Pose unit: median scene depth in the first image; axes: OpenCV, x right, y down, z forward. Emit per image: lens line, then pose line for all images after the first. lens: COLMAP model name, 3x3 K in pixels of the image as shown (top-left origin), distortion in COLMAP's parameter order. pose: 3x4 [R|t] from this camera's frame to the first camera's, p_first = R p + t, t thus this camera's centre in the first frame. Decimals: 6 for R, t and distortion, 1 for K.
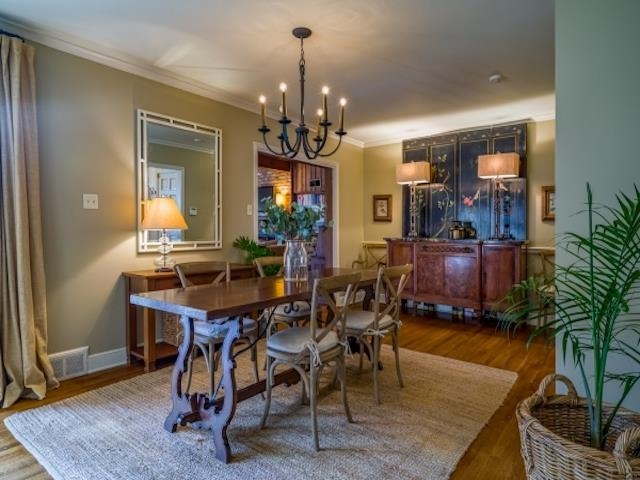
lens RADIAL K [[383.0, 0, 319.0], [0, 383.0, 238.5], [0, 0, 1]] dist [0.003379, 0.000495]
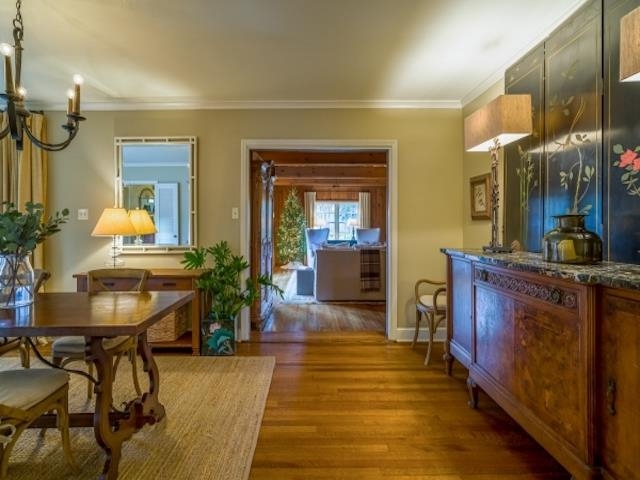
lens RADIAL K [[292.3, 0, 311.1], [0, 292.3, 231.8], [0, 0, 1]] dist [-0.002829, 0.000246]
pose [[0.616036, 0.002535, -0.787714, 0.550812], [-0.012742, 0.999896, -0.006747, -0.029326], [0.787615, 0.014194, 0.616004, 0.771211]]
